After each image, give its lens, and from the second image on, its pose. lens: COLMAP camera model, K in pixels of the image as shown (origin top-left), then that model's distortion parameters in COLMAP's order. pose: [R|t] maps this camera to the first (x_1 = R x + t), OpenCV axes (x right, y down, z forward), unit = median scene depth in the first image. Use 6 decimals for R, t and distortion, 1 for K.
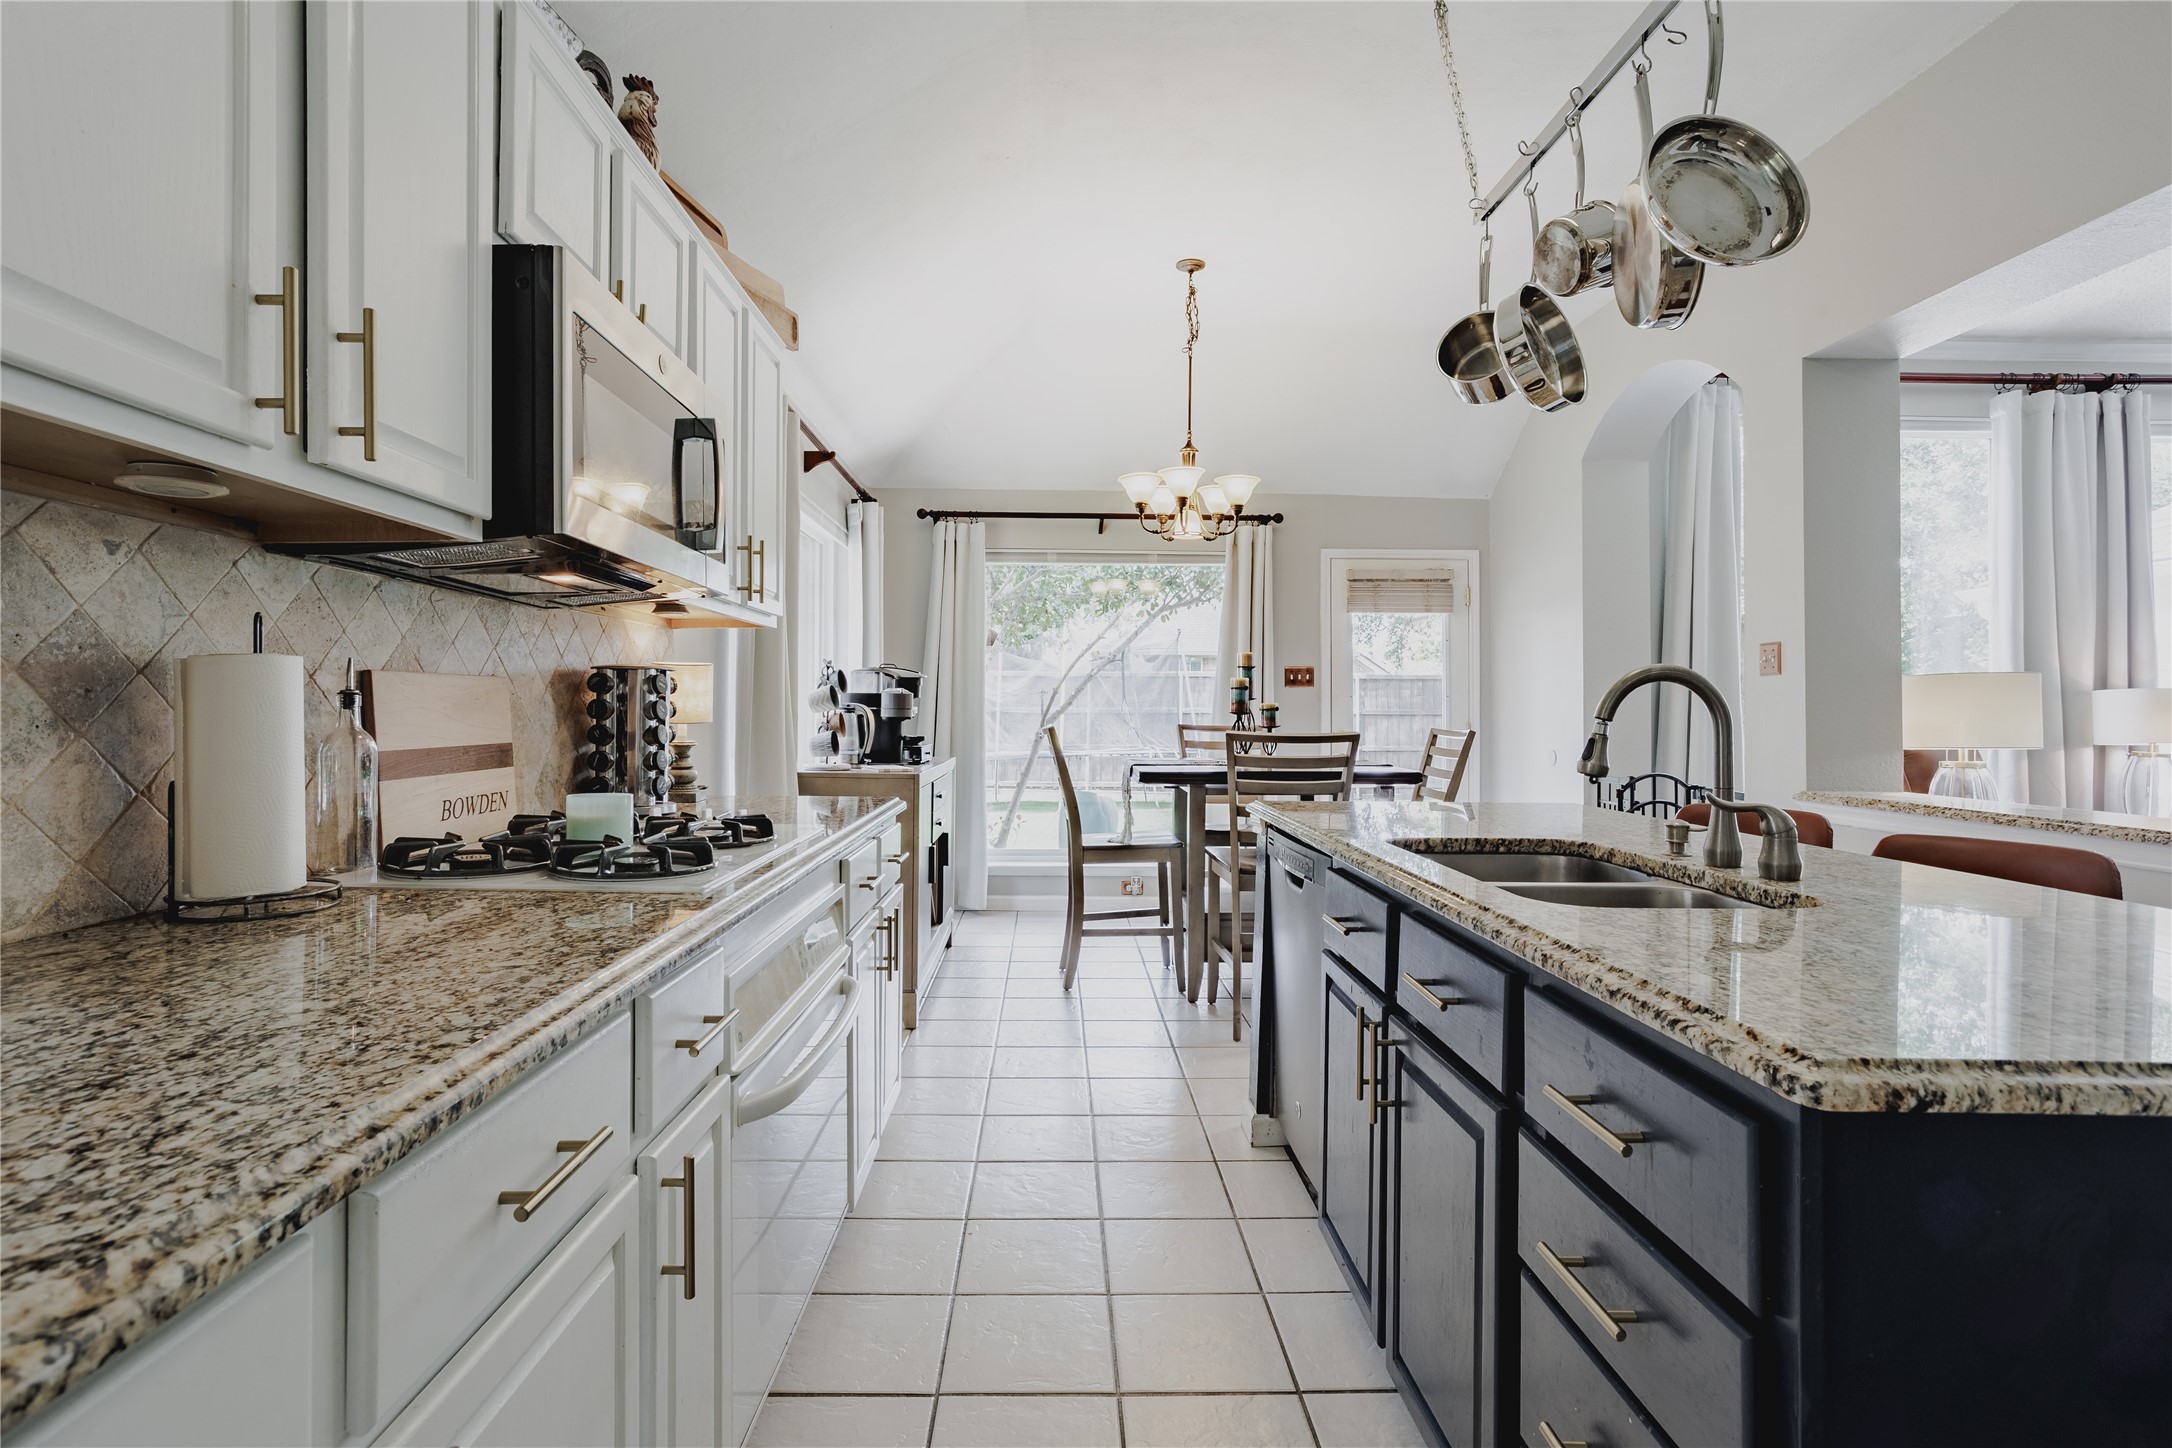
lens RADIAL K [[1050.5, 0, 1053.0], [0, 1050.5, 678.4], [0, 0, 1]] dist [-0.018962, 0.000207]
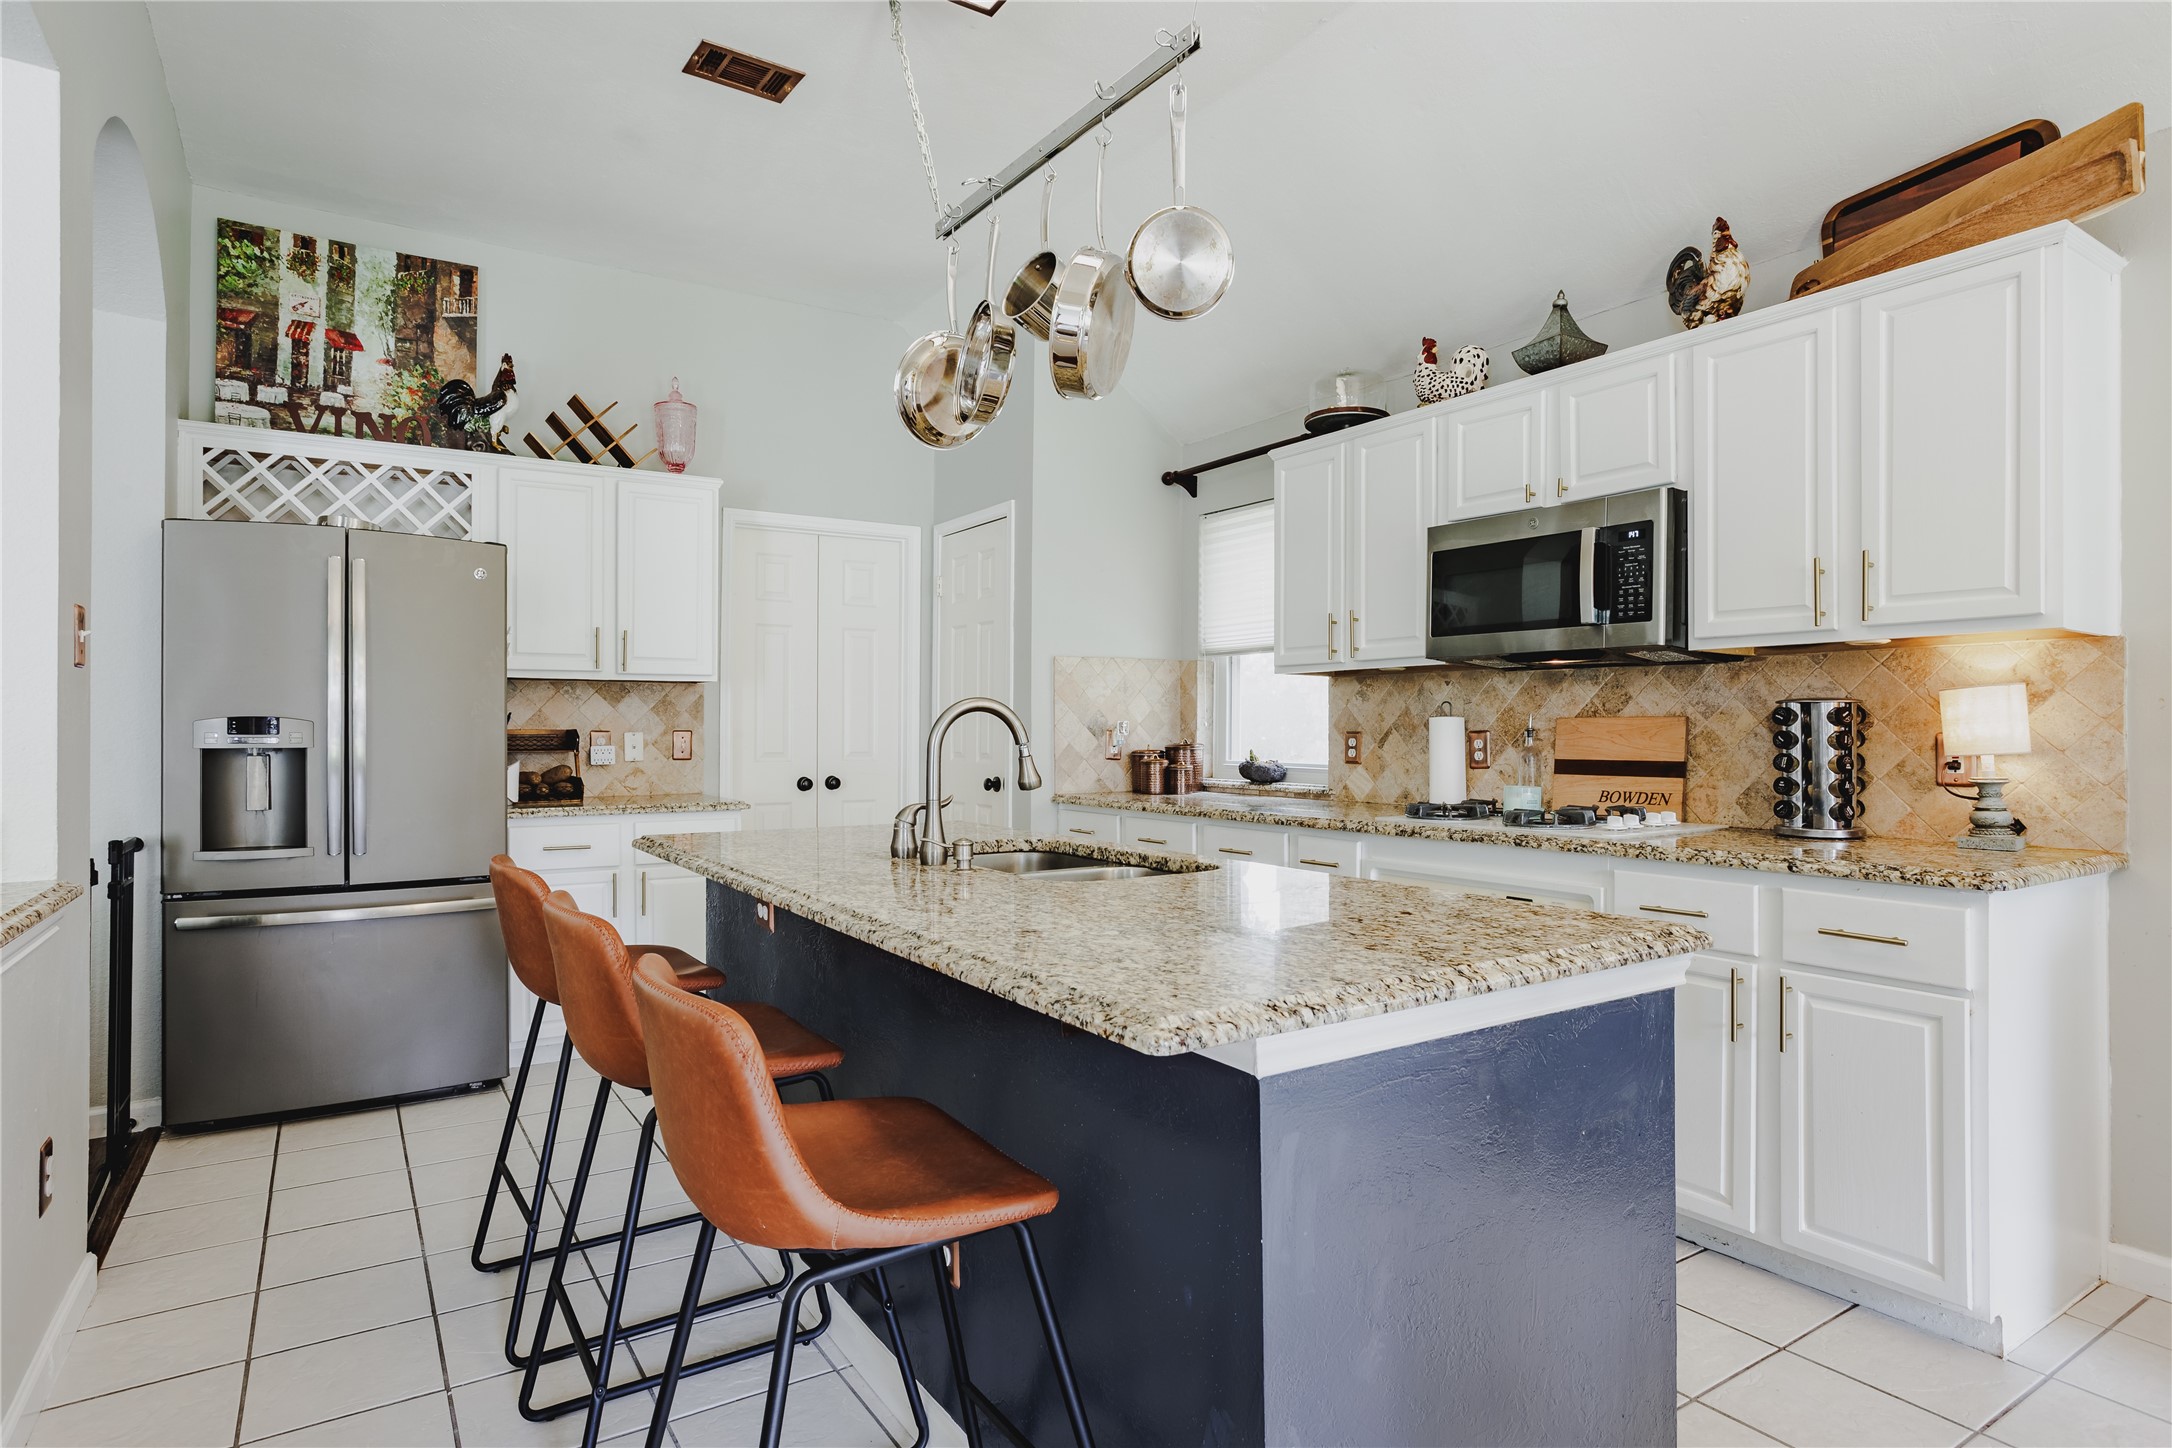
lens RADIAL K [[1182.3, 0, 1086.0], [0, 1182.3, 724.0], [0, 0, 1]] dist [-0.002379, -0.000034]
pose [[-0.840673, -0.012556, -0.541397, 0.465901], [0.008025, 0.999333, -0.035638, 0.026529], [0.541483, -0.034304, -0.840011, 0.840115]]
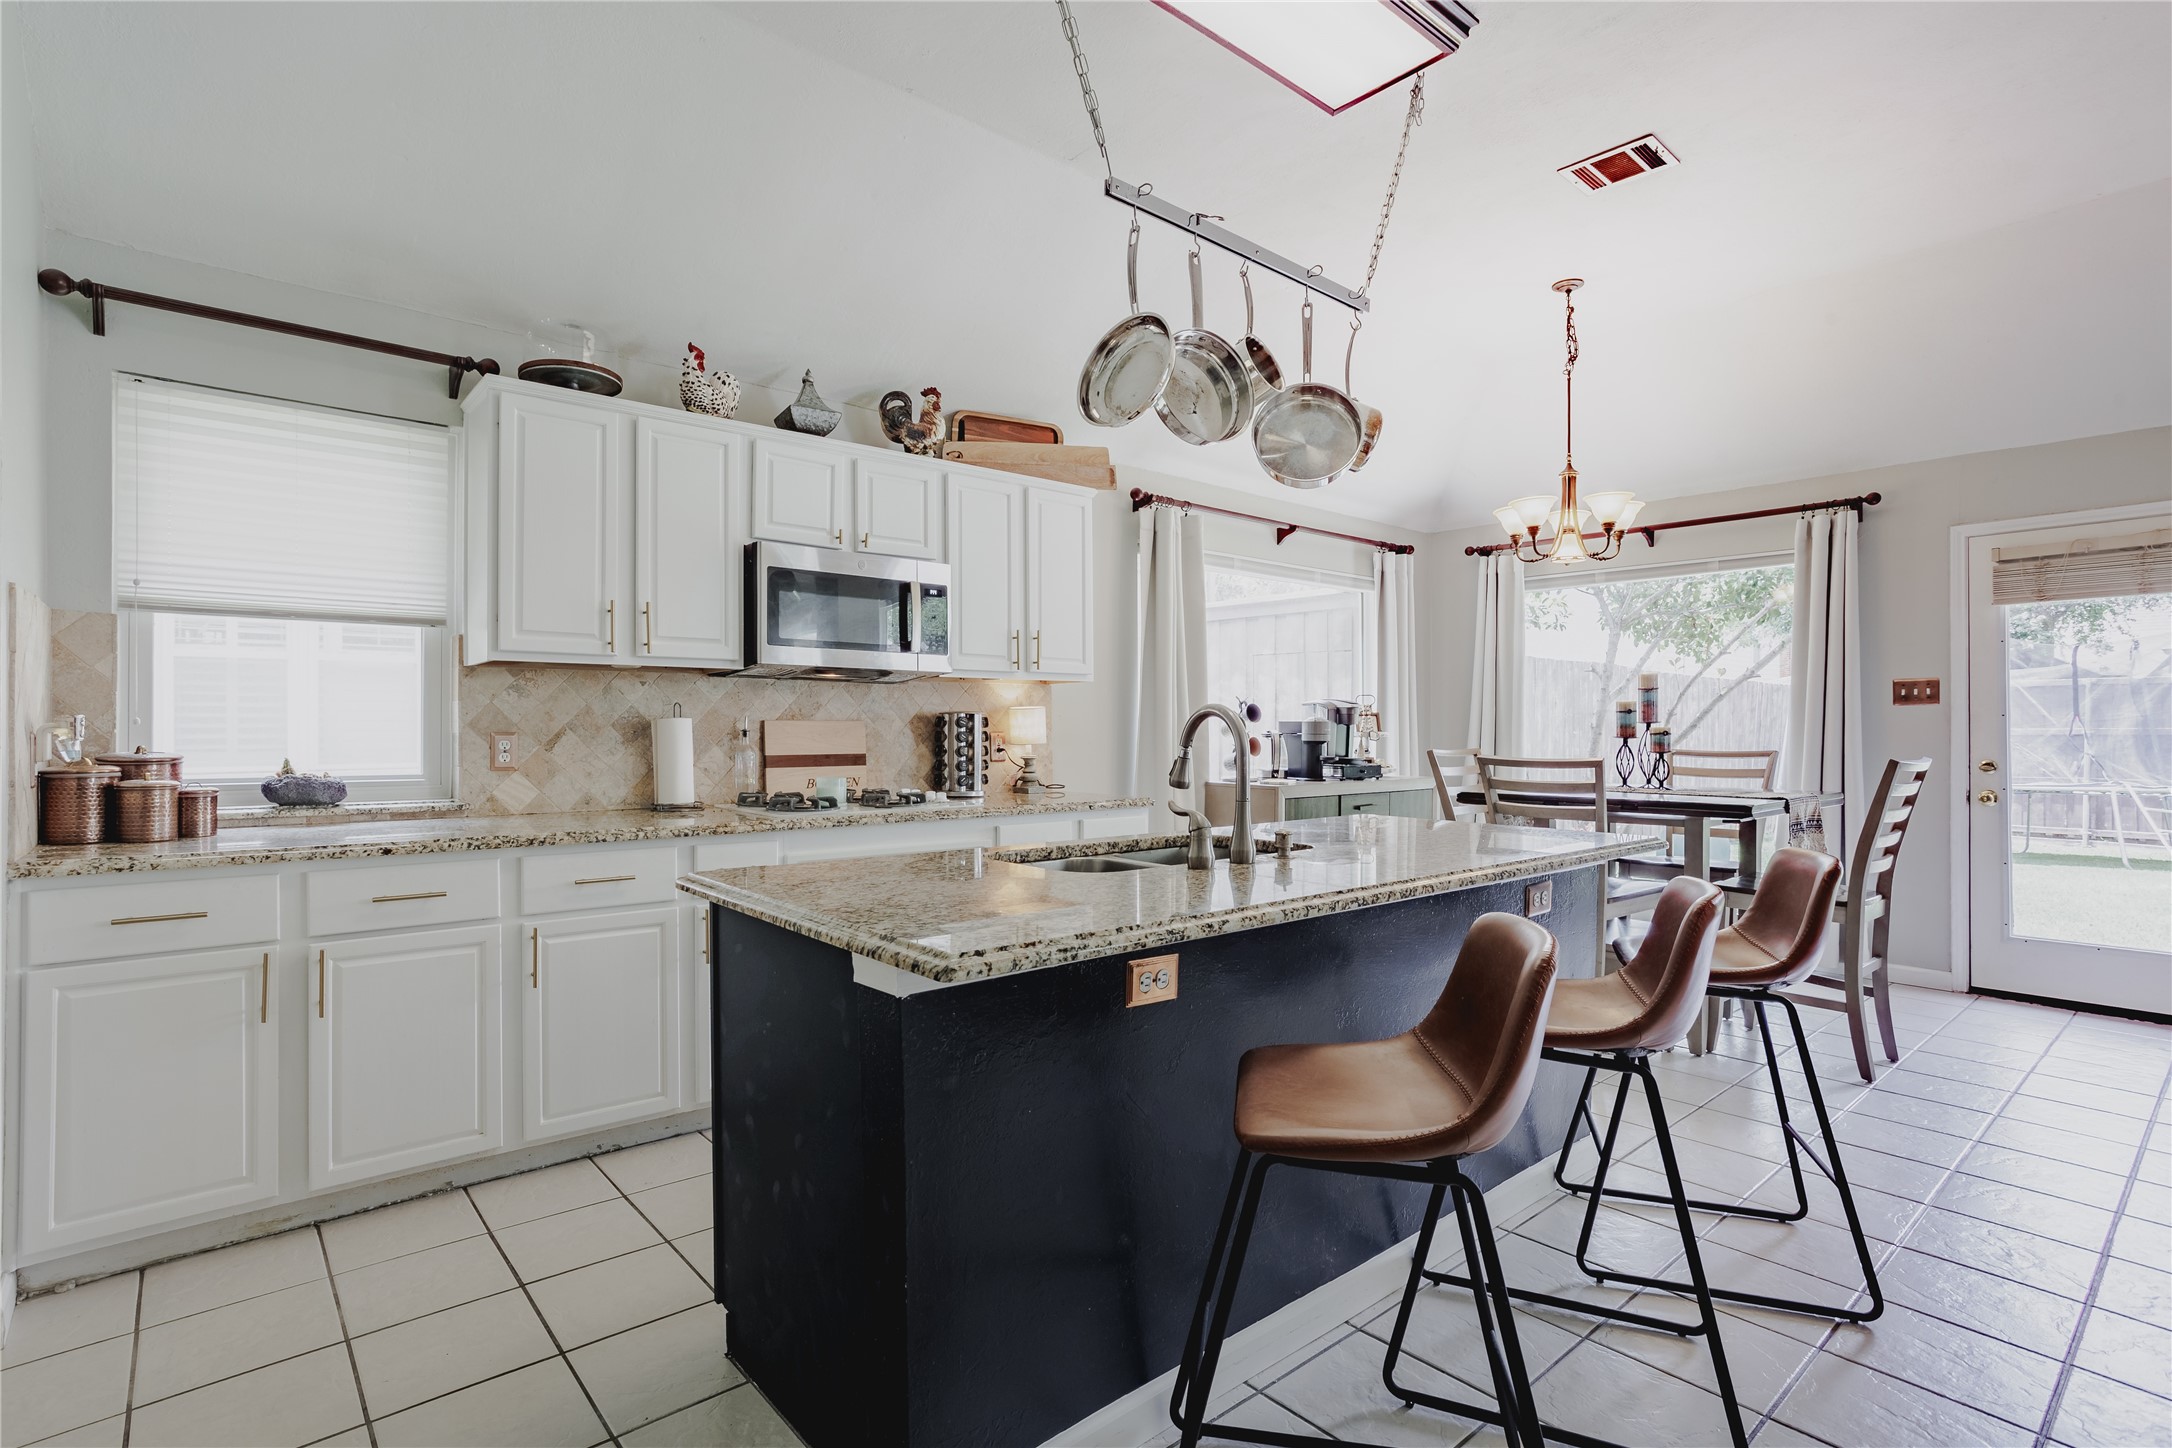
lens RADIAL K [[1042.5, 0, 1071.8], [0, 1042.5, 718.4], [0, 0, 1]] dist [-0.055837, 0.028759]
pose [[0.638468, -0.013543, -0.769529, 0.555578], [0.026127, 0.999650, 0.004085, -0.001652], [0.769205, -0.022714, 0.638599, 0.011551]]
